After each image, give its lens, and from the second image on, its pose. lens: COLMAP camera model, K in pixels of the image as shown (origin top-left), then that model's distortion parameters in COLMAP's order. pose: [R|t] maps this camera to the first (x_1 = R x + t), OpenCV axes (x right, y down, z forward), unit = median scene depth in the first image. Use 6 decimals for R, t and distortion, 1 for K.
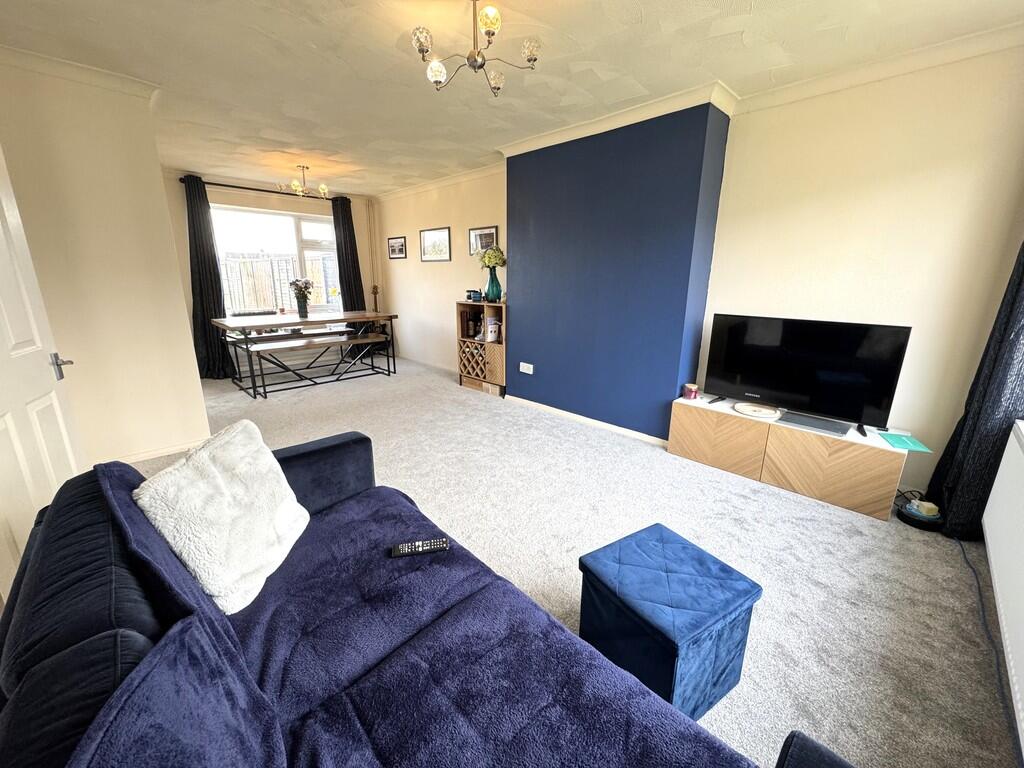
lens RADIAL K [[411.1, 0, 511.1], [0, 411.1, 380.6], [0, 0, 1]] dist [-0.004093, -0.000072]
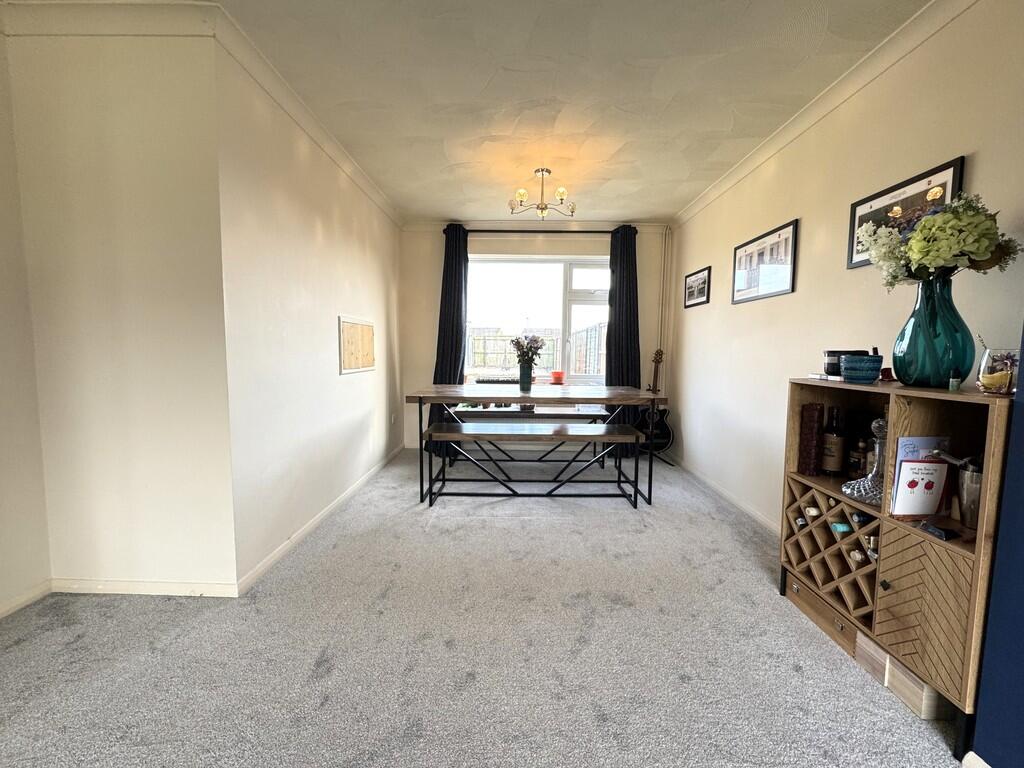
lens RADIAL K [[411.1, 0, 510.8], [0, 411.1, 384.0], [0, 0, 1]] dist [-0.004093, -0.000072]
pose [[0.702326, 0.061118, -0.709227, -0.043763], [-0.184455, 0.977904, -0.098390, -0.099605], [0.687542, 0.199922, 0.698081, 0.542408]]
